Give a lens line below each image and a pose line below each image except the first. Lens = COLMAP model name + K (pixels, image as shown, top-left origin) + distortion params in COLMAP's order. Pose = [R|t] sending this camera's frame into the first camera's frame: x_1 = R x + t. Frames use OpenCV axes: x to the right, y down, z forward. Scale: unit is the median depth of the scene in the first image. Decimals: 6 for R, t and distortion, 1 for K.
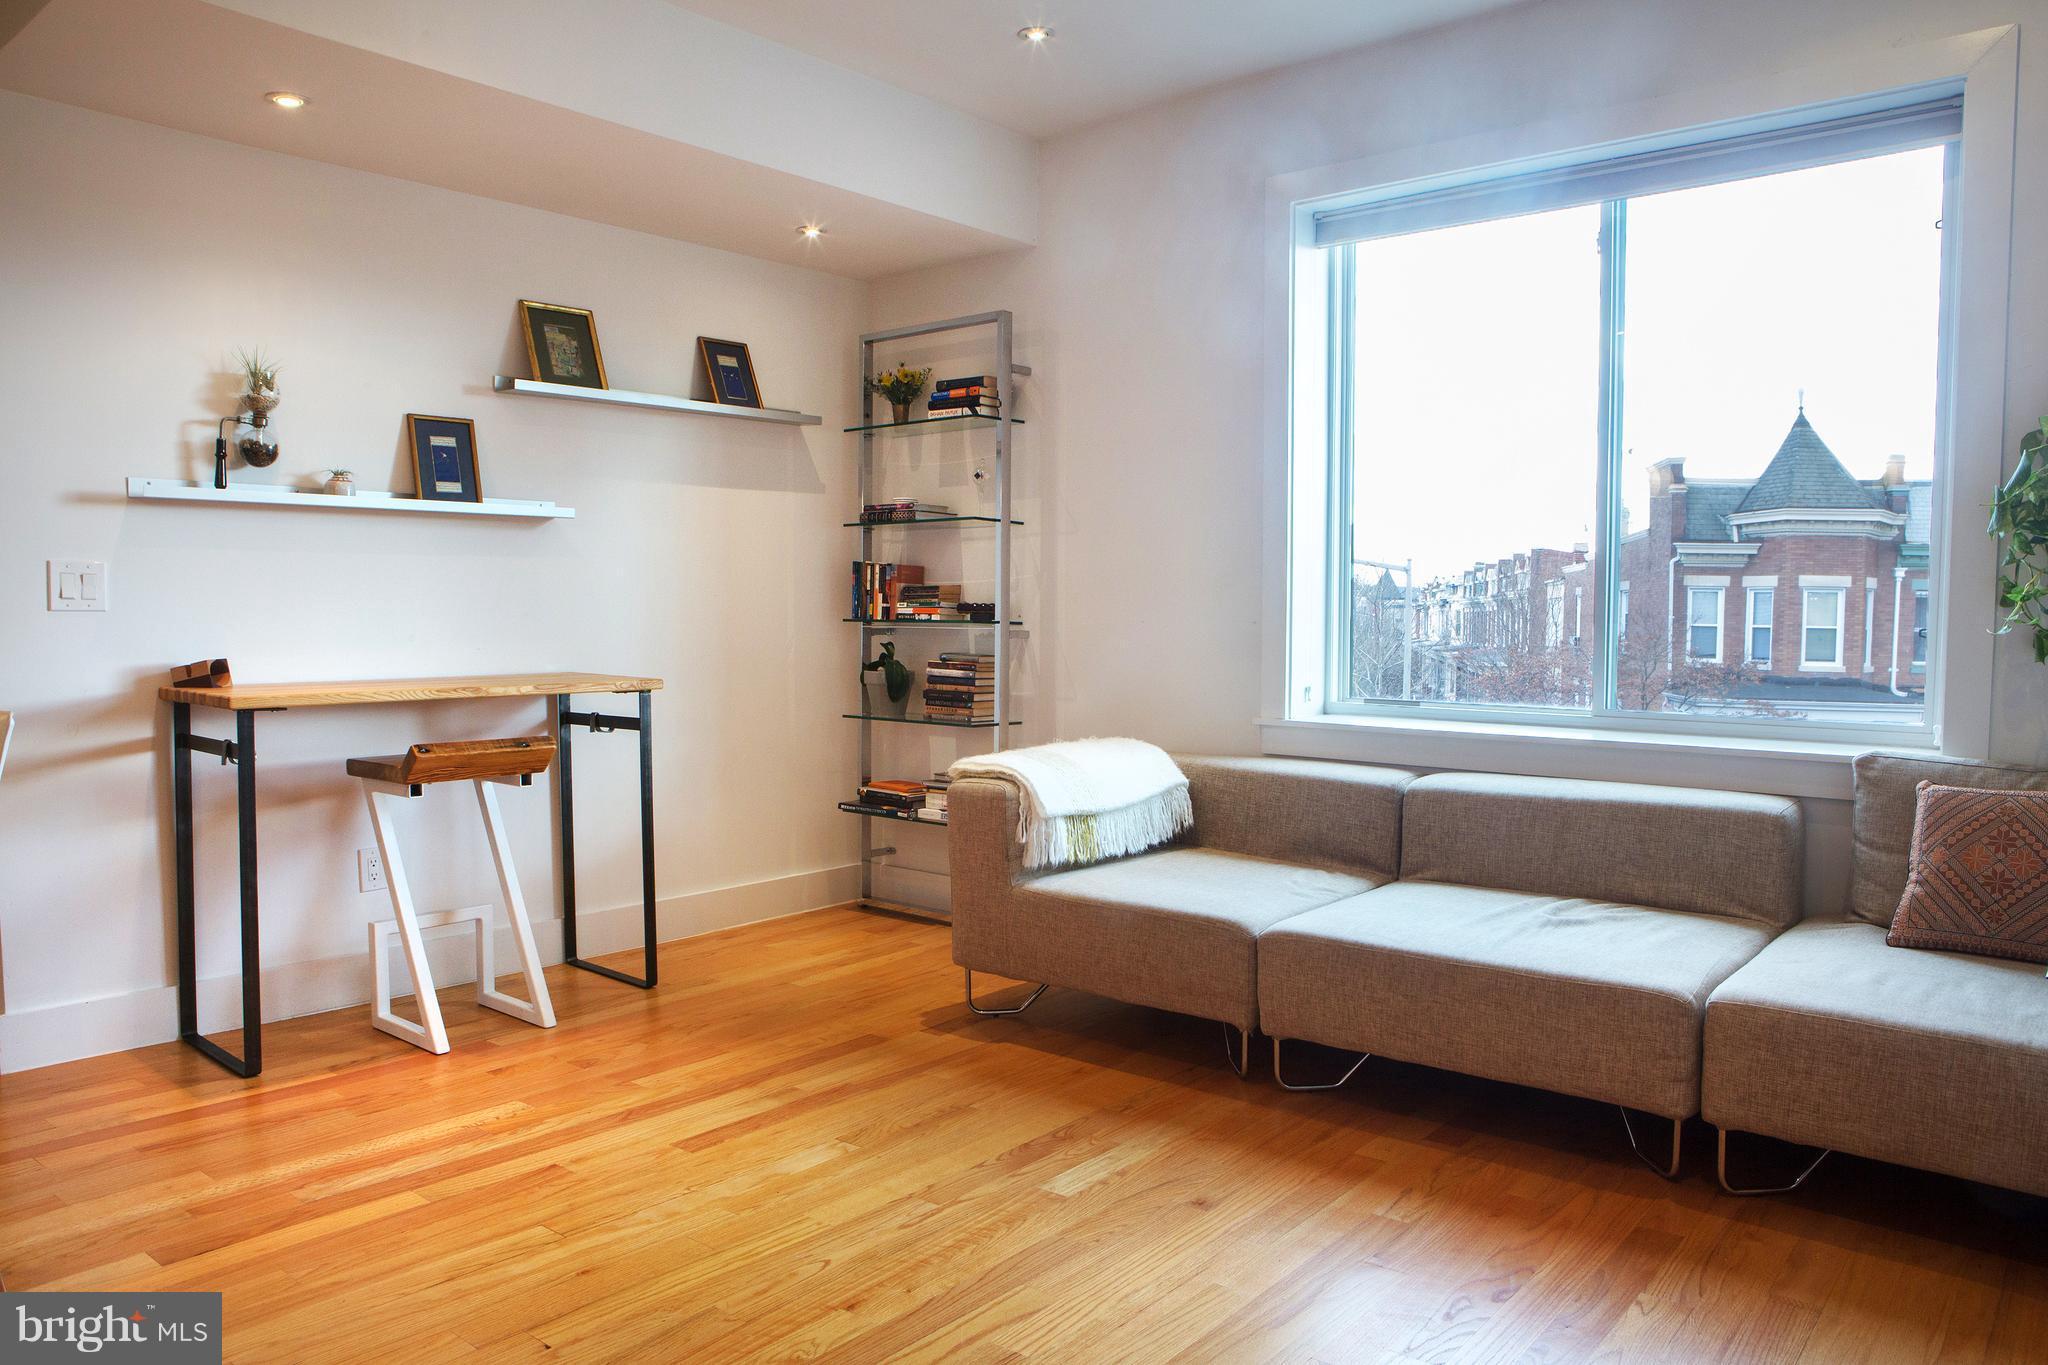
lens RADIAL K [[1428.4, 0, 1024.0], [0, 1428.4, 682.5], [0, 0, 1]] dist [-0.108128, 0.087289]
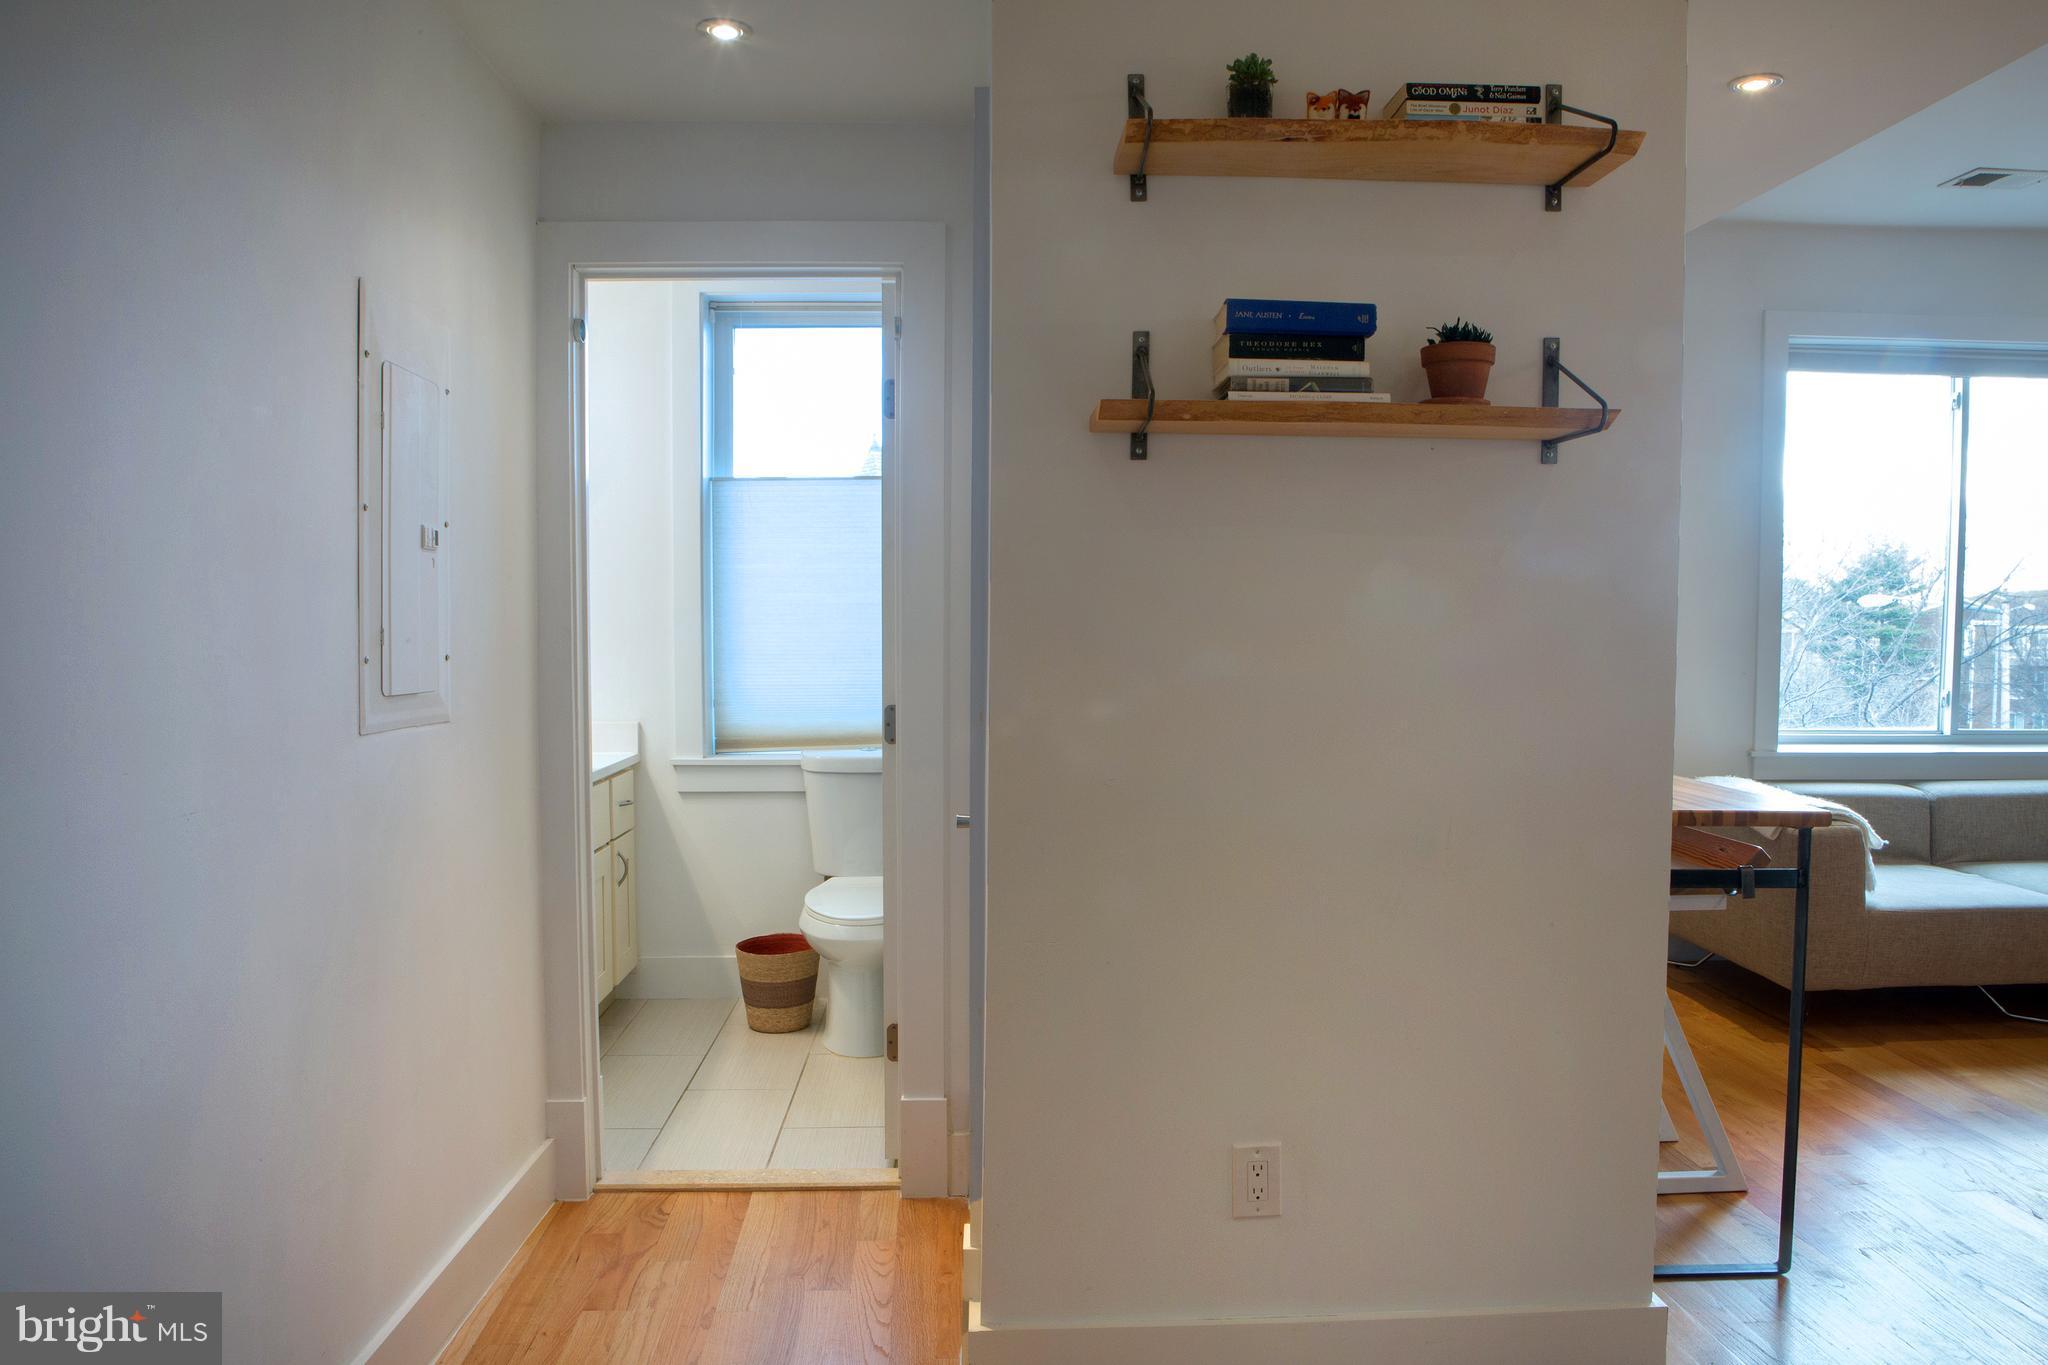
lens RADIAL K [[1404.8, 0, 1047.0], [0, 1404.8, 686.0], [0, 0, 1]] dist [-0.110632, 0.076577]
pose [[0.732352, -0.034803, 0.680036, -1.188236], [0.031899, 0.999350, 0.016792, -0.077996], [-0.680179, 0.009394, 0.732986, 0.596410]]
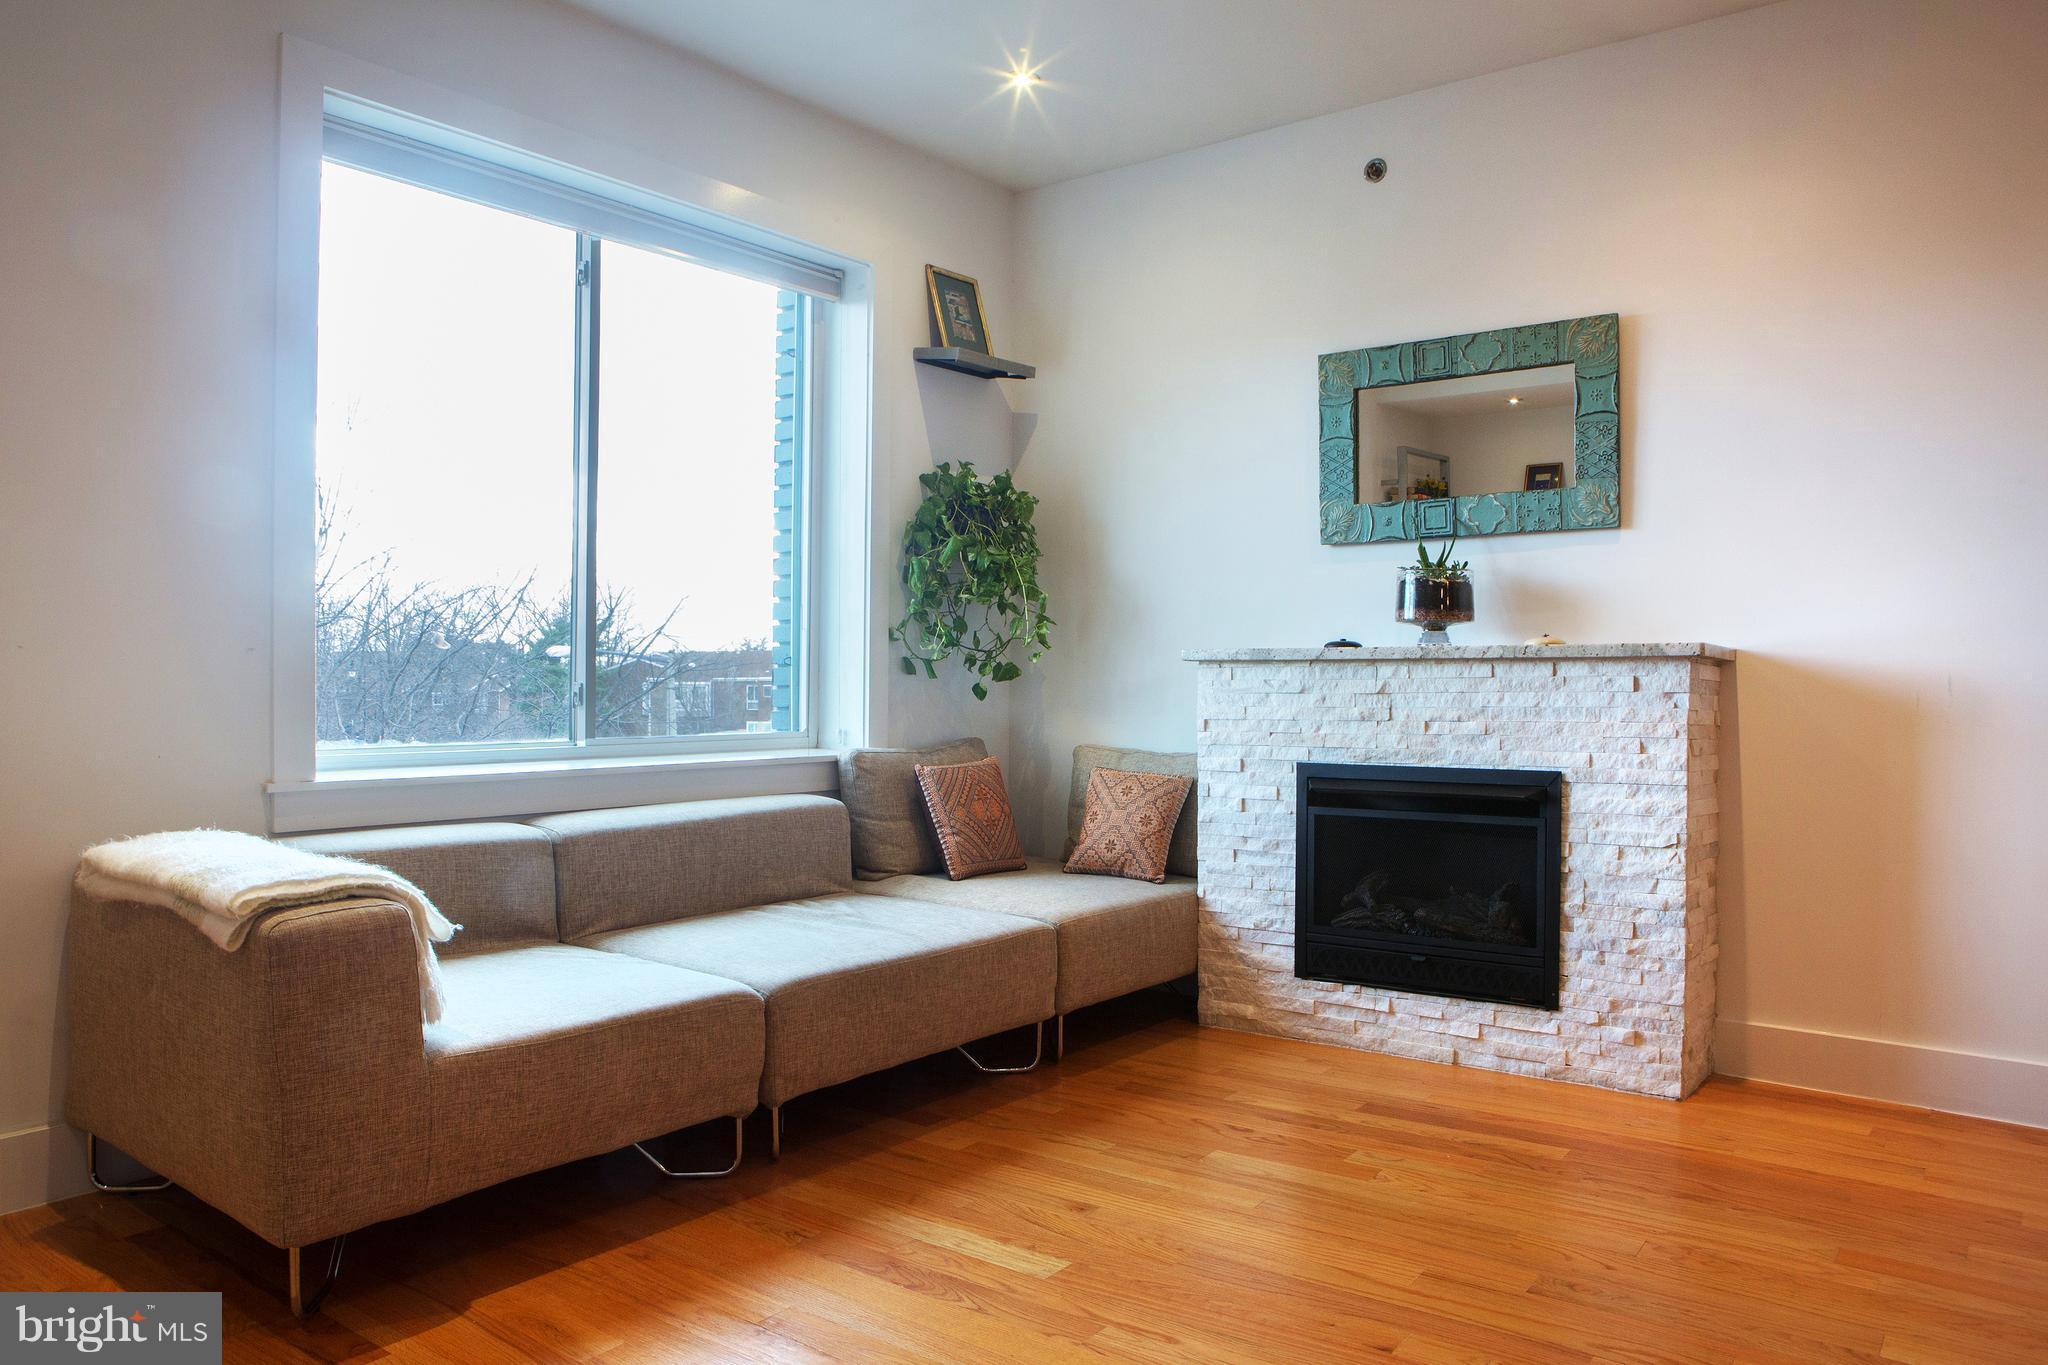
lens RADIAL K [[1428.4, 0, 1024.0], [0, 1428.4, 682.5], [0, 0, 1]] dist [-0.108128, 0.087289]
pose [[-0.031436, -0.008879, 0.999466, -0.593027], [0.050138, 0.998688, 0.010449, -0.015838], [-0.998247, 0.050439, -0.030950, 0.702488]]
